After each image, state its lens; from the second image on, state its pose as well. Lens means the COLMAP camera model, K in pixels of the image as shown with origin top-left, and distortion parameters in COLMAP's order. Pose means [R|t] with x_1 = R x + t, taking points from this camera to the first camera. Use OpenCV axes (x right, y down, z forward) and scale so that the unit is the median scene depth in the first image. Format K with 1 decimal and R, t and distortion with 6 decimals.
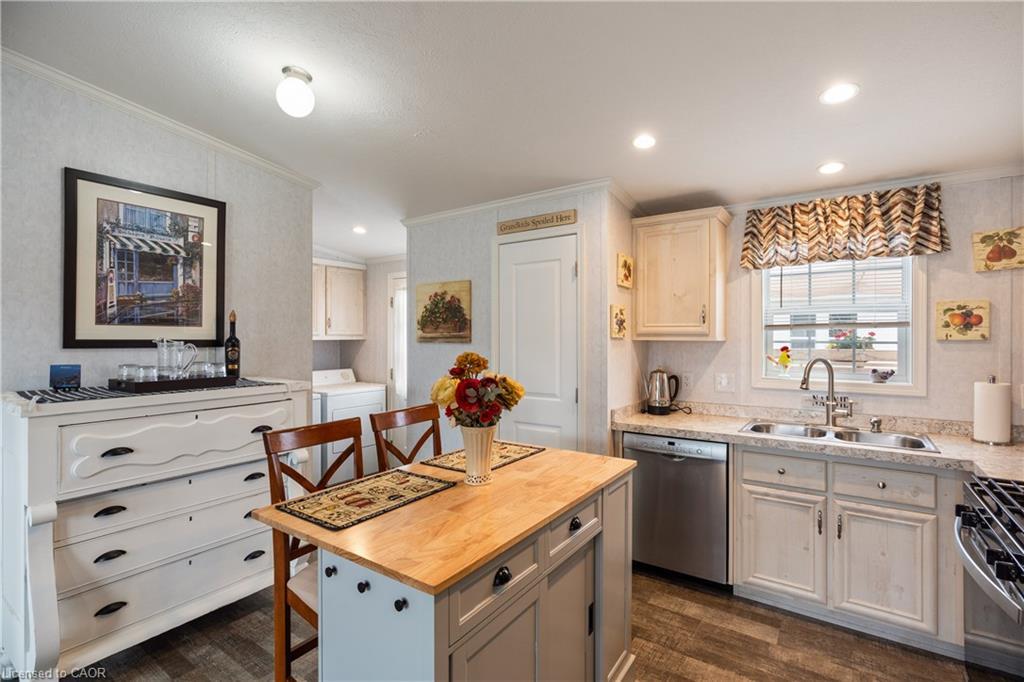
lens RADIAL K [[470.3, 0, 516.5], [0, 470.3, 337.0], [0, 0, 1]] dist [-0.013025, 0.005651]
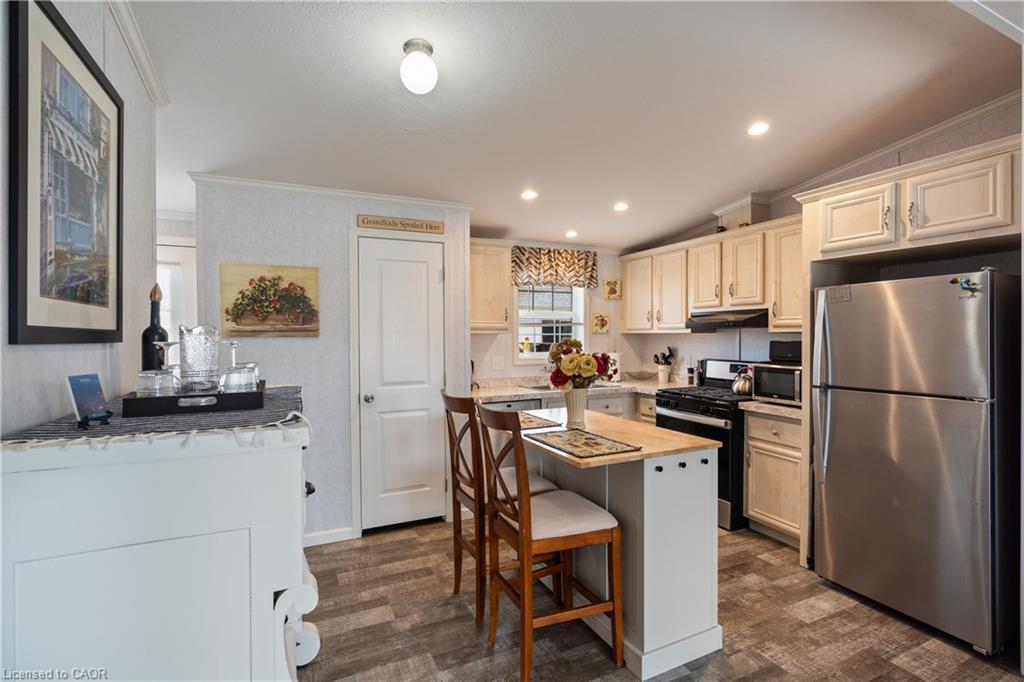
lens RADIAL K [[481.5, 0, 515.2], [0, 481.5, 340.1], [0, 0, 1]] dist [-0.012846, 0.001015]
pose [[0.499832, -0.011023, 0.866052, -0.953919], [0.004937, 0.999939, 0.009878, 0.015598], [-0.866108, -0.000662, 0.499856, 0.273105]]
